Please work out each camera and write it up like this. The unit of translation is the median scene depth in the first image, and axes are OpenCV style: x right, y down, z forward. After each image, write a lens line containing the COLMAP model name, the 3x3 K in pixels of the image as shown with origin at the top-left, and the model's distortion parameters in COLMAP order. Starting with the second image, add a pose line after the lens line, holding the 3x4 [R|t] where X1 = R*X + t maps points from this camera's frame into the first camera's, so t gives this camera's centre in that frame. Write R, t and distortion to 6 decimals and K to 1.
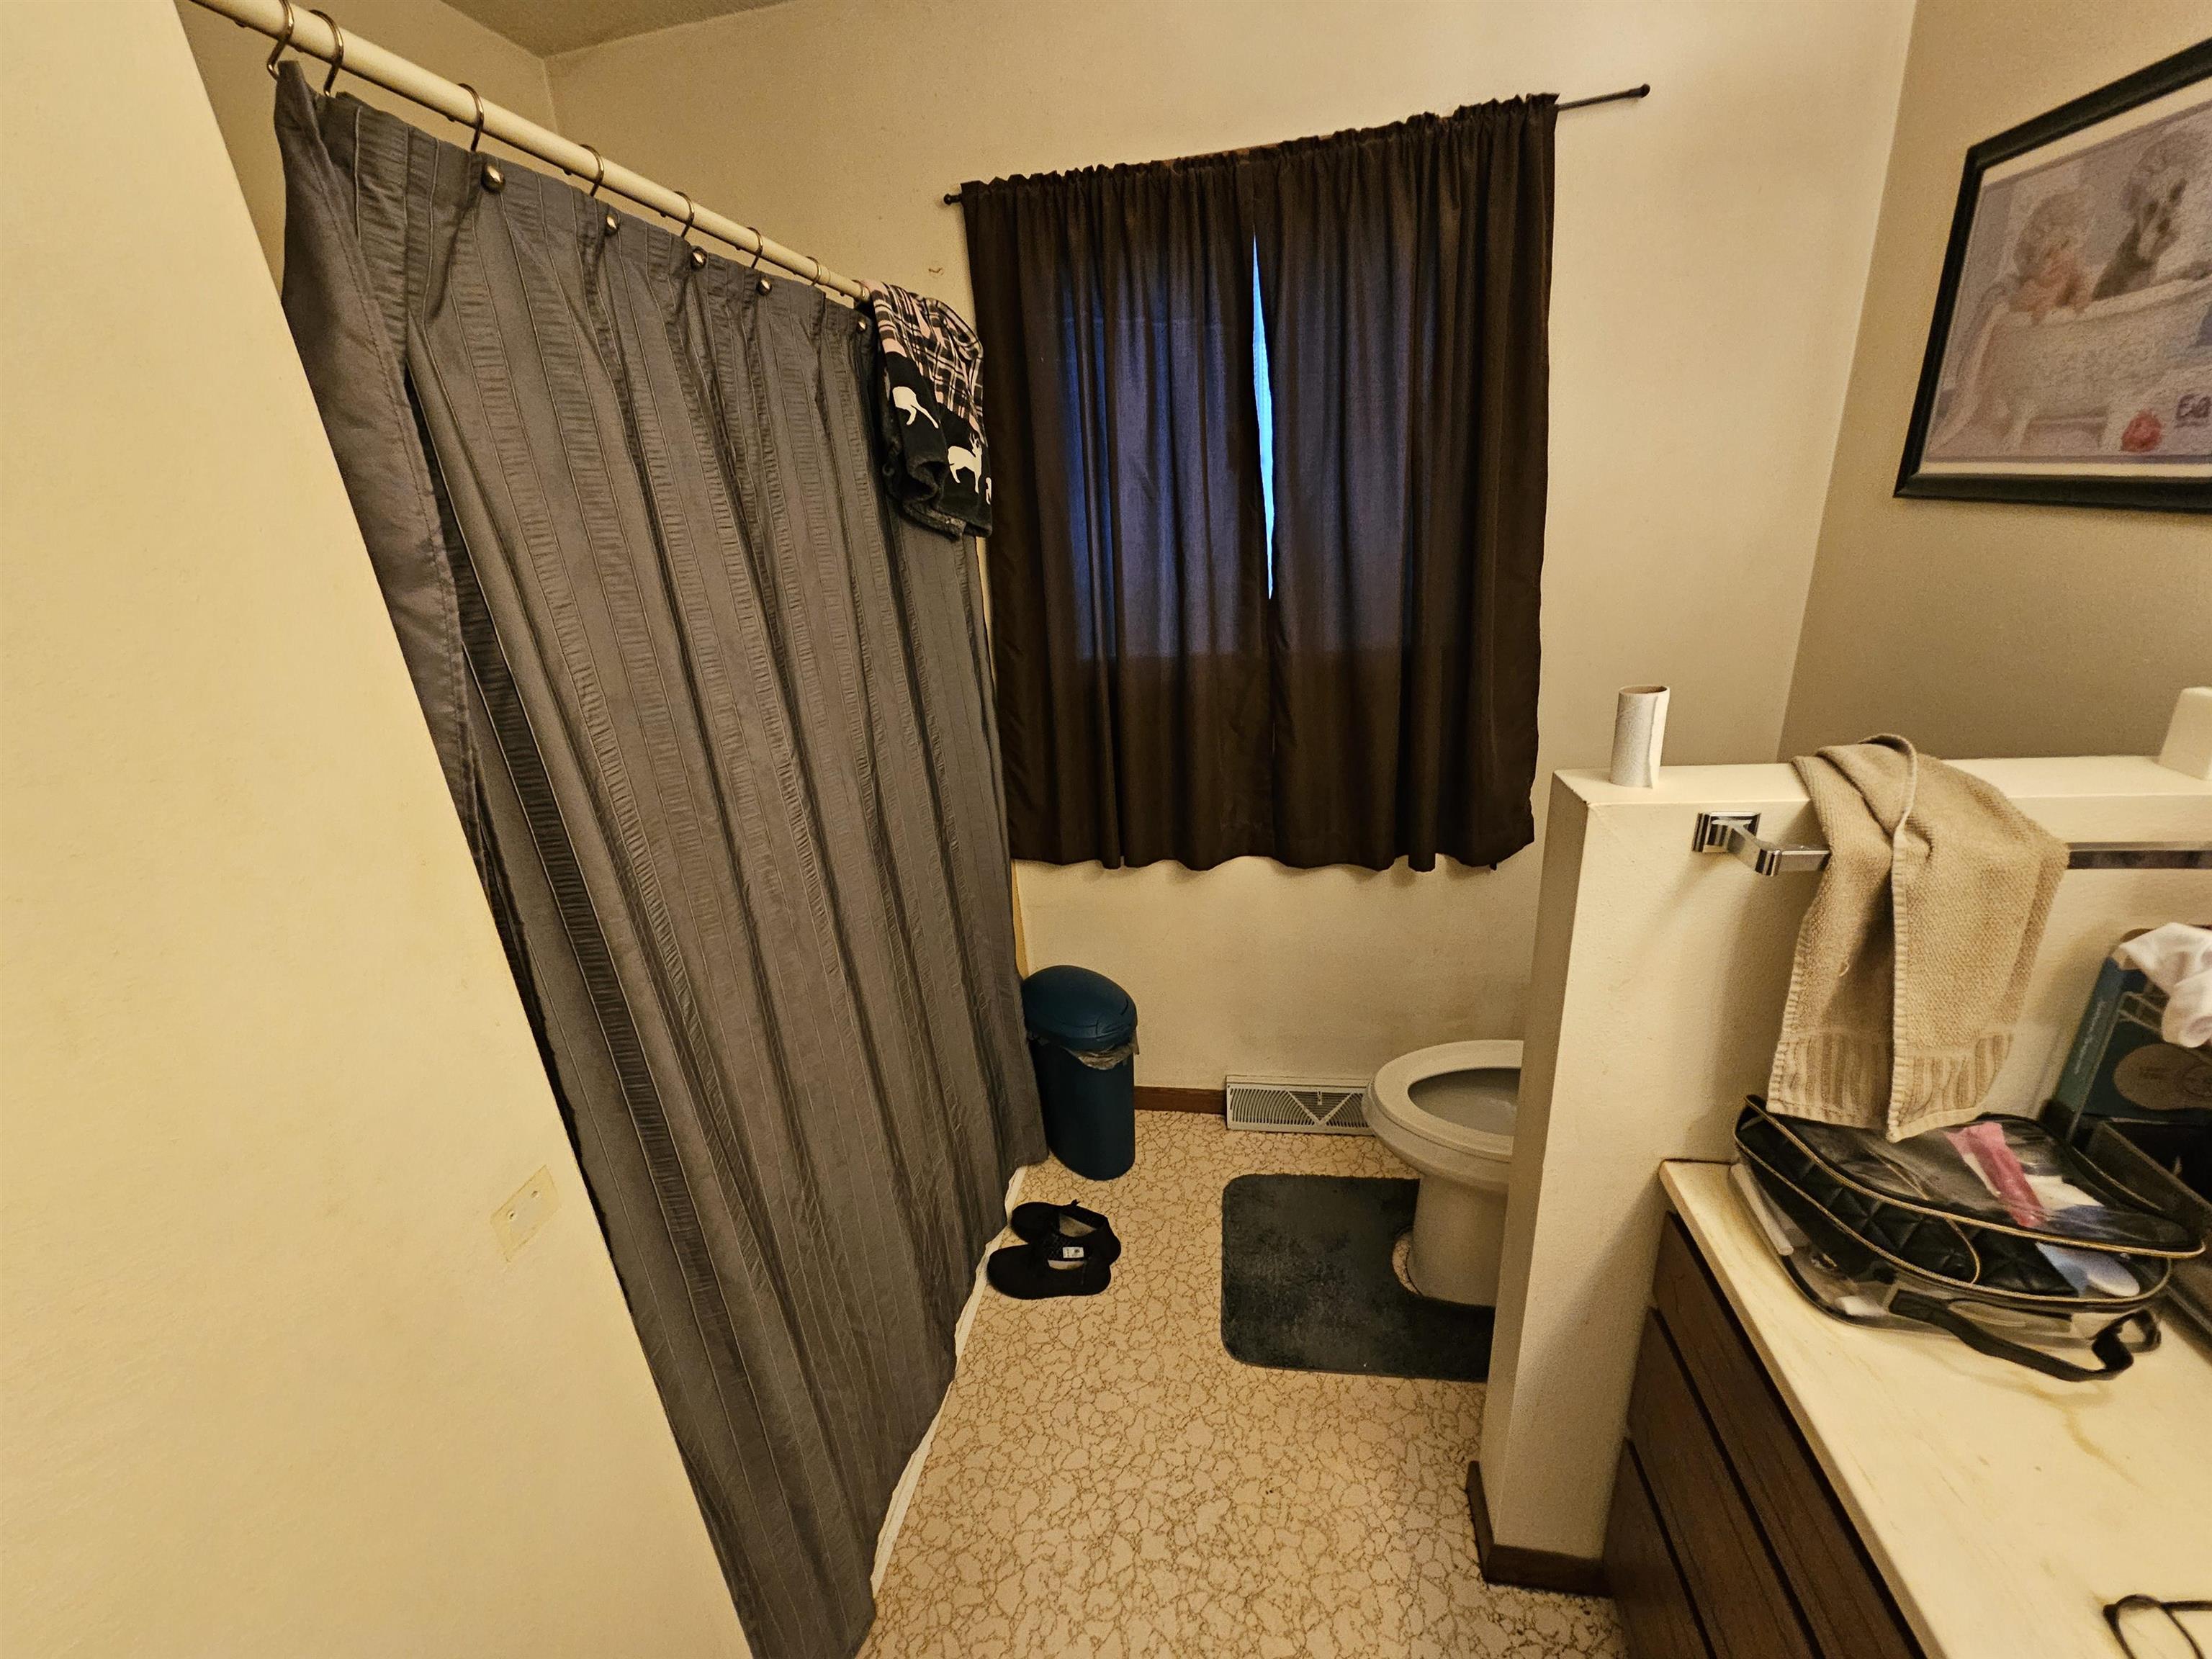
lens RADIAL K [[906.7, 0, 1091.8], [0, 906.7, 828.5], [0, 0, 1]] dist [0.006197, 0.000017]
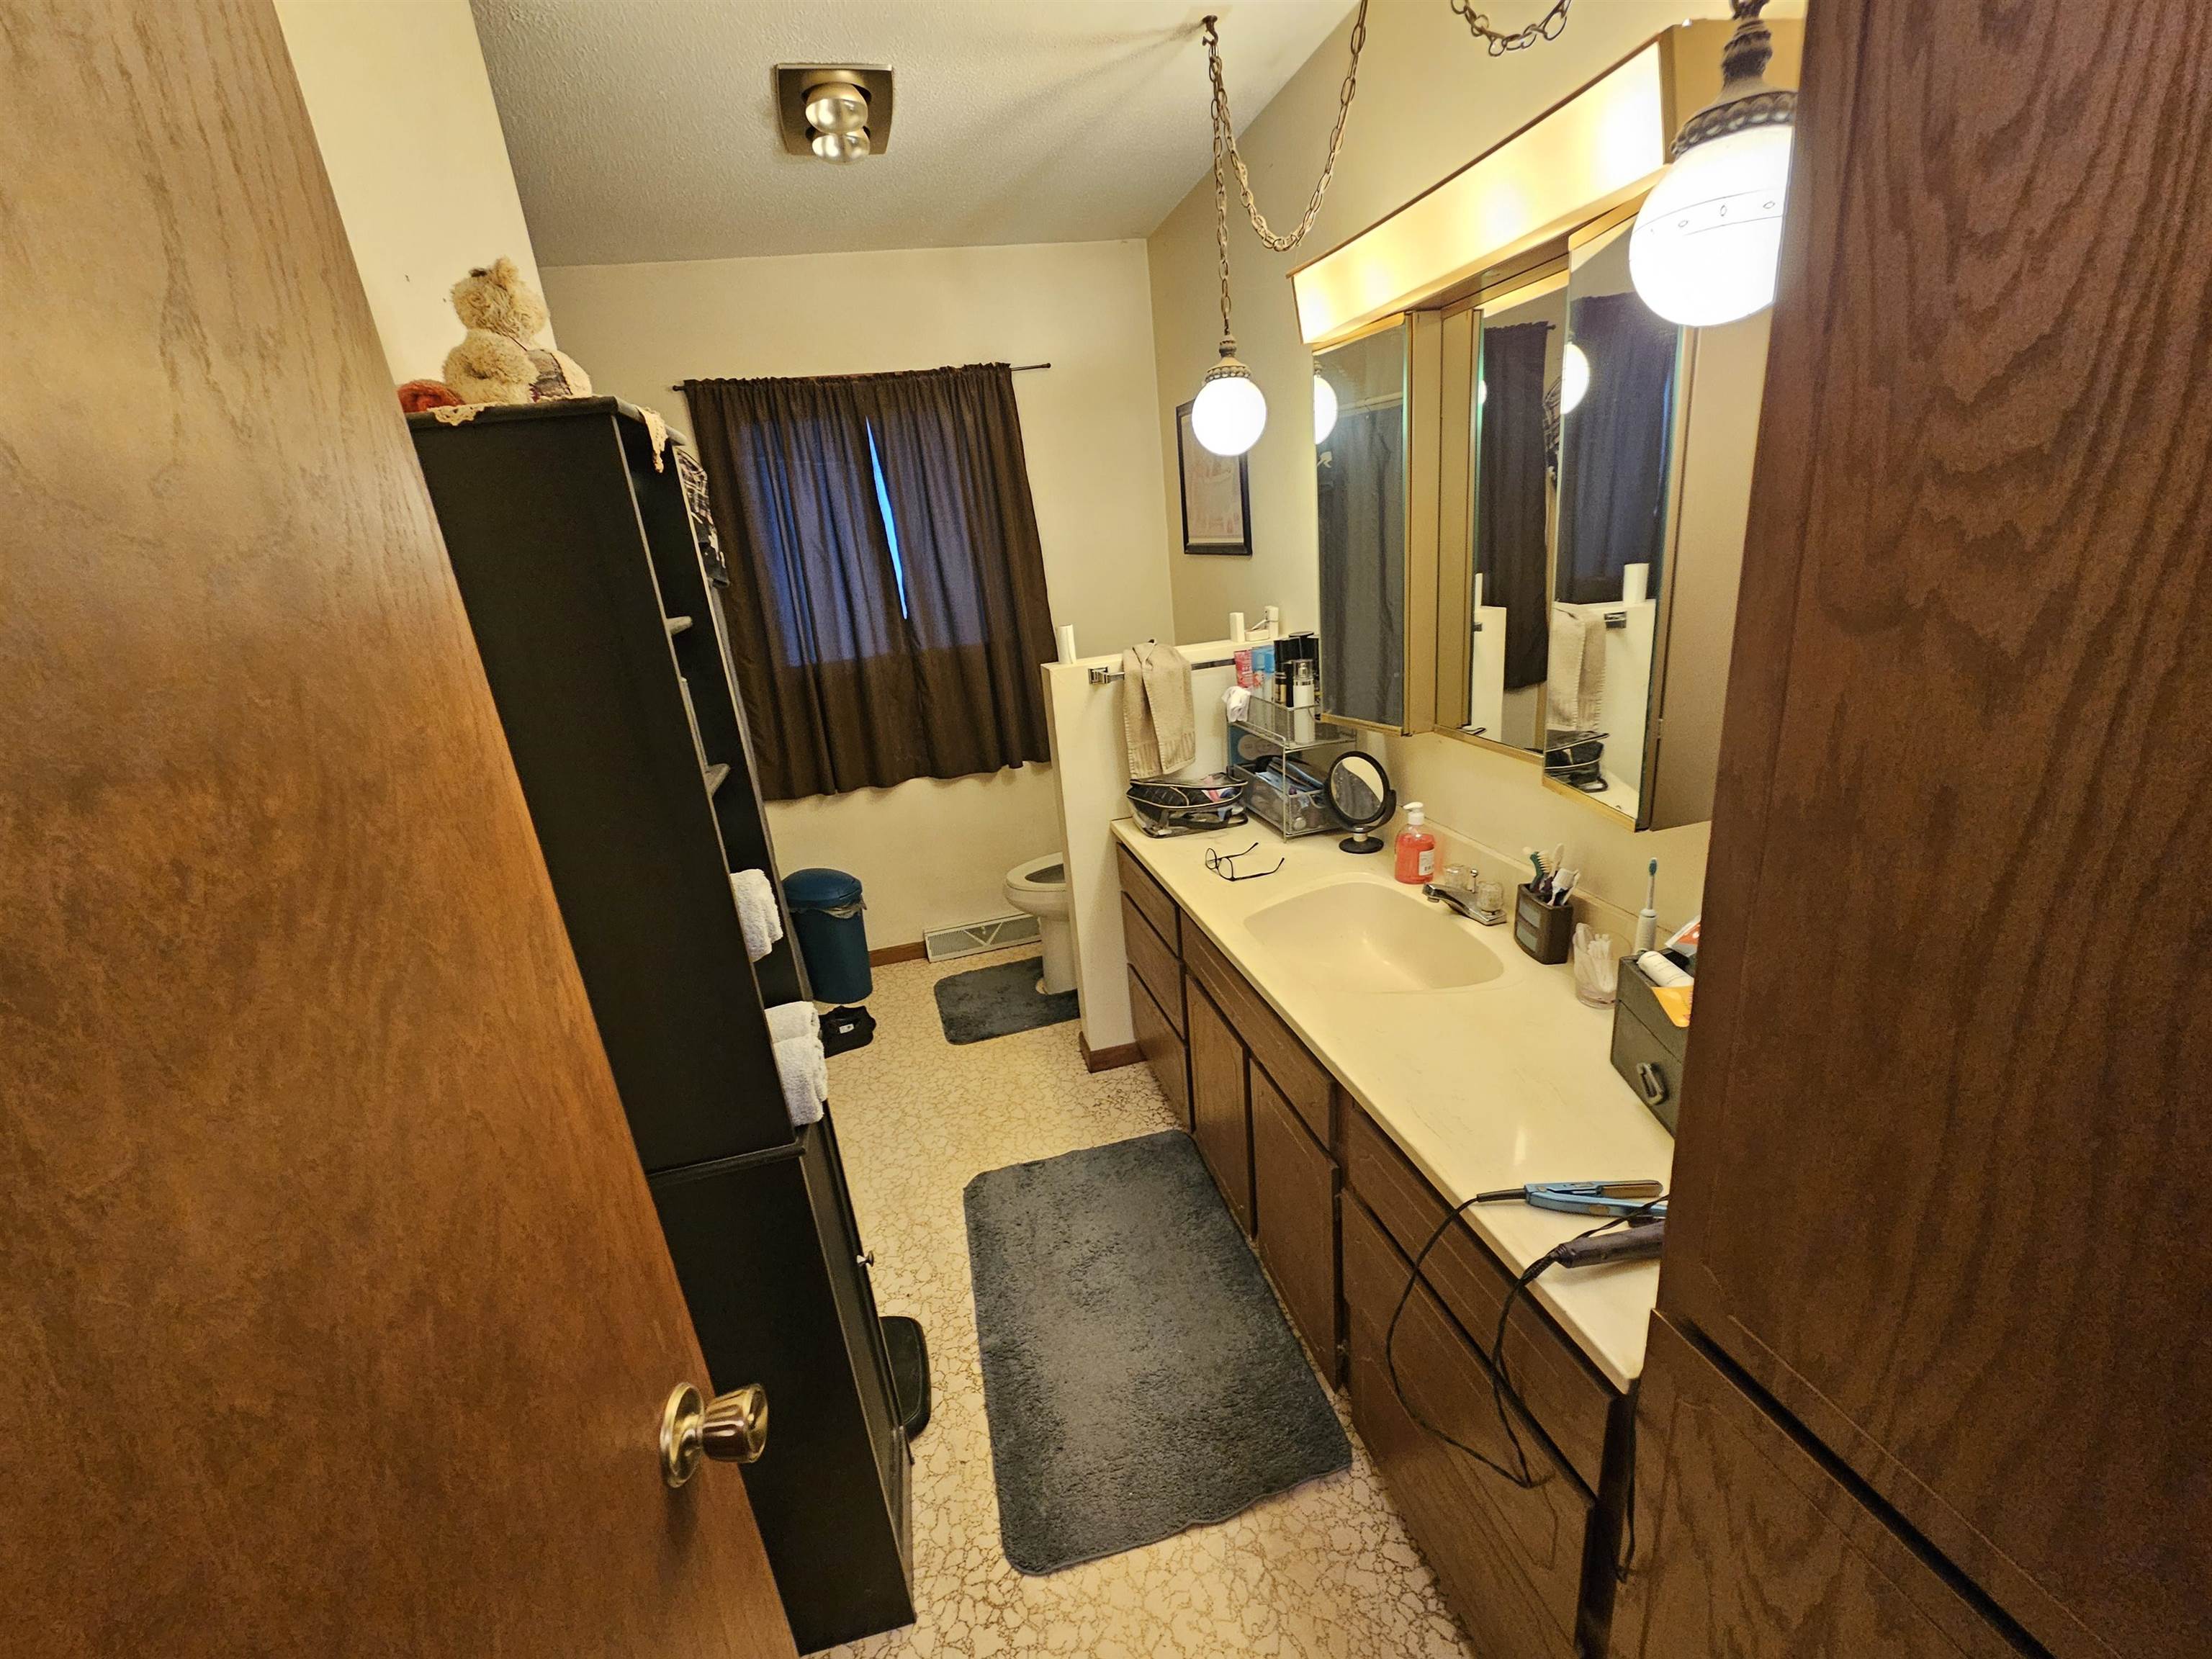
lens RADIAL K [[906.7, 0, 1100.8], [0, 906.7, 837.5], [0, 0, 1]] dist [0.006197, 0.000017]
pose [[0.909452, -0.139984, 0.391537, -0.211902], [0.165036, 0.985804, -0.030894, 0.288067], [-0.381654, 0.092714, 0.919644, -0.728559]]
